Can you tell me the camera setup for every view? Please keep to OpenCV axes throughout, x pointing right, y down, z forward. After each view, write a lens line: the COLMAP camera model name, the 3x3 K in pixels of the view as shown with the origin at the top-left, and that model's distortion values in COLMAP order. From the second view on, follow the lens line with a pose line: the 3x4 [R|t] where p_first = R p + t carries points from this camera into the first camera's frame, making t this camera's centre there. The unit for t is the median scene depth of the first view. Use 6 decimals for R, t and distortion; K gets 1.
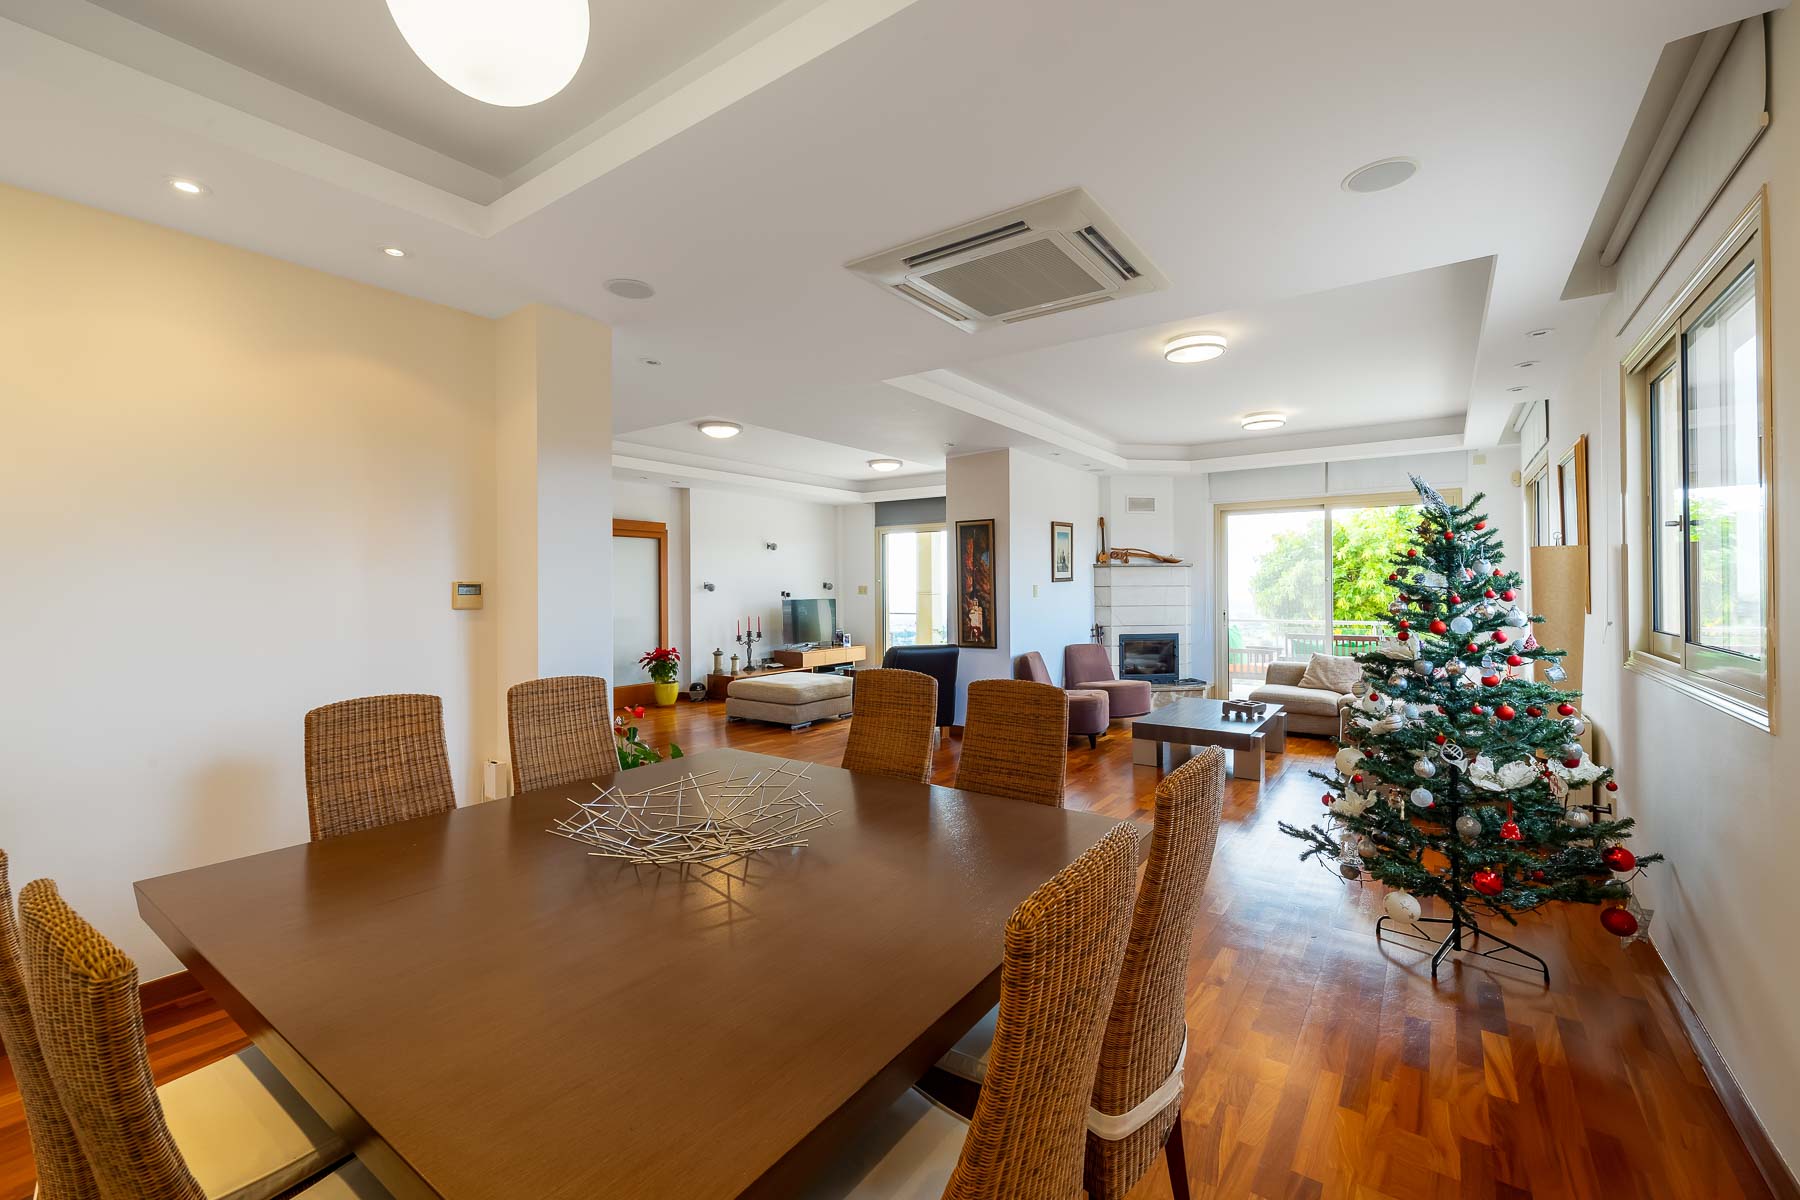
lens RADIAL K [[762.9, 0, 900.7], [0, 762.9, 592.2], [0, 0, 1]] dist [-0.001523, -0.000208]
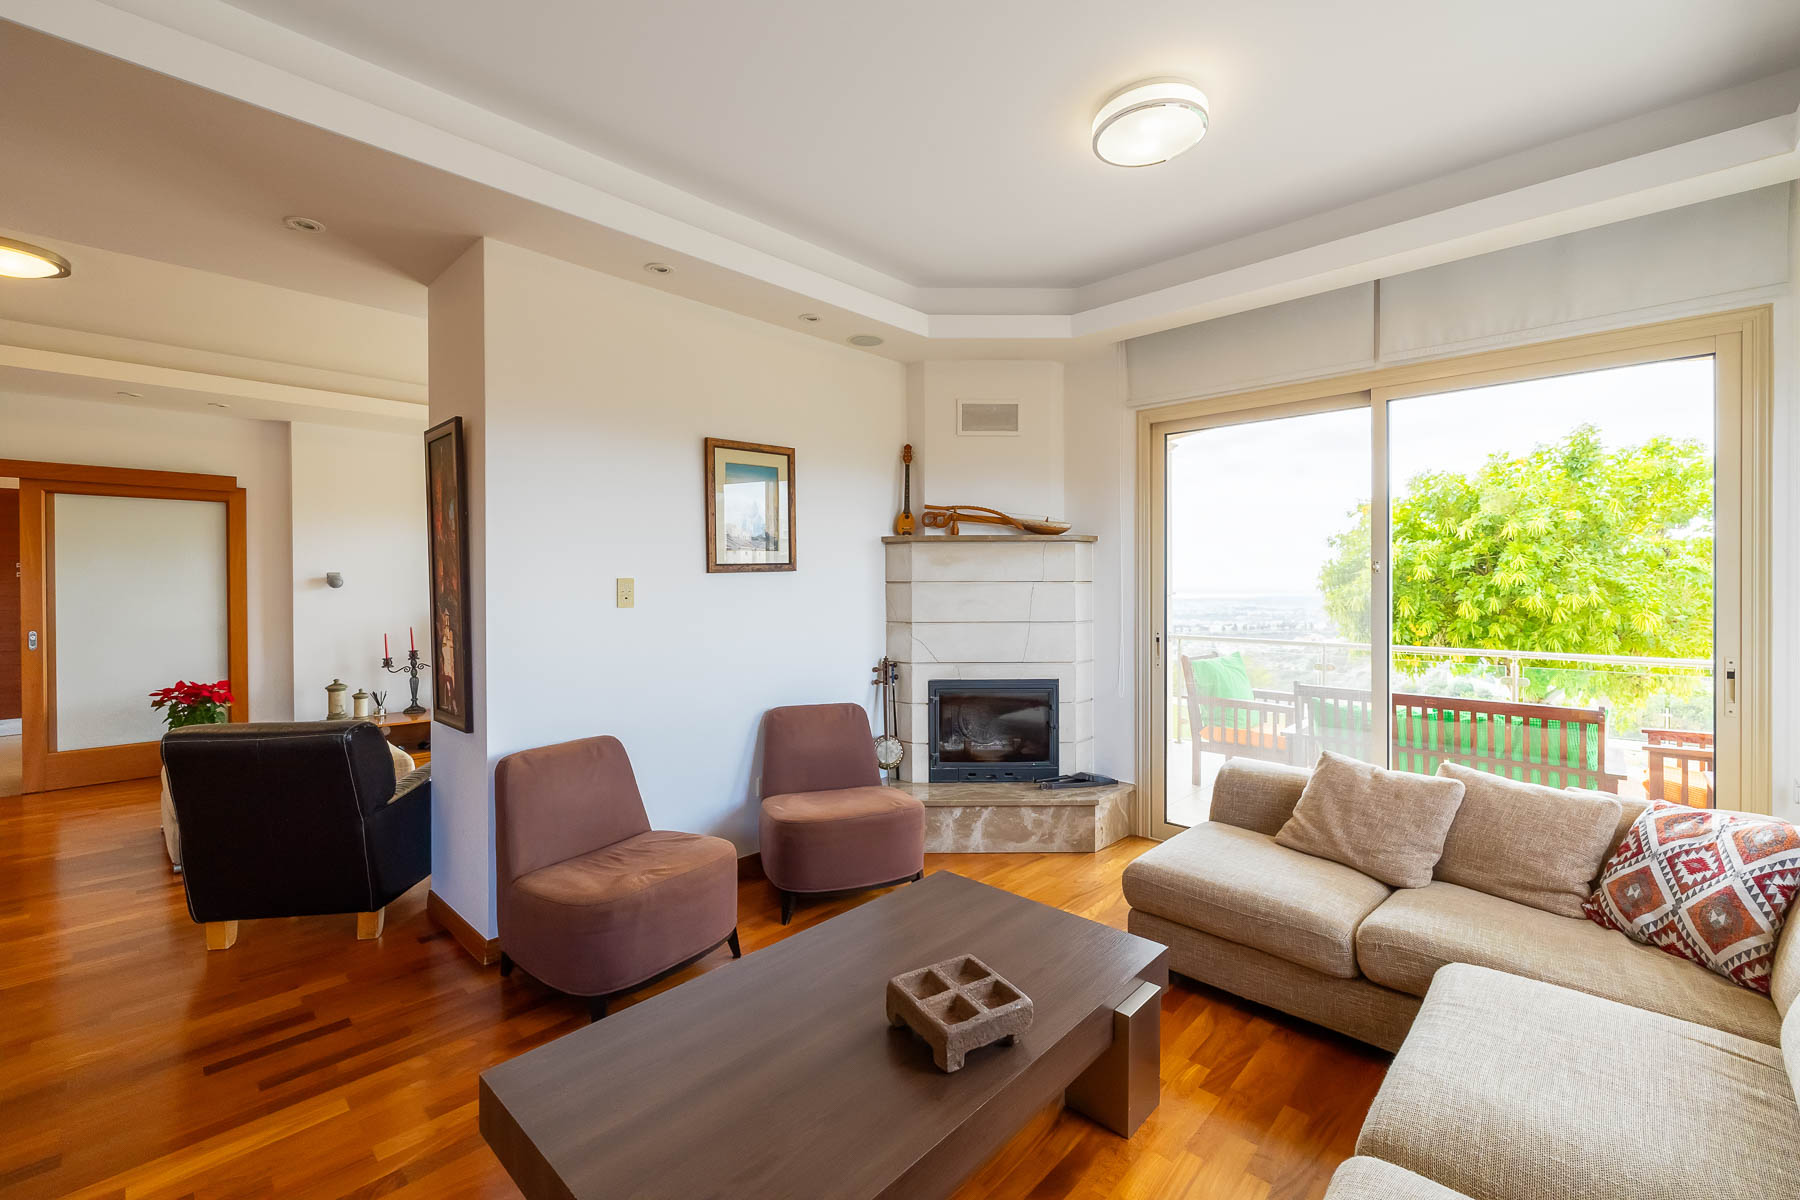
lens RADIAL K [[762.9, 0, 896.2], [0, 762.9, 590.6], [0, 0, 1]] dist [-0.001523, -0.000208]
pose [[0.989268, 0.005391, -0.146013, 0.330669], [-0.004309, 0.999961, 0.007722, -0.006037], [0.146049, -0.007010, 0.989253, 0.502325]]
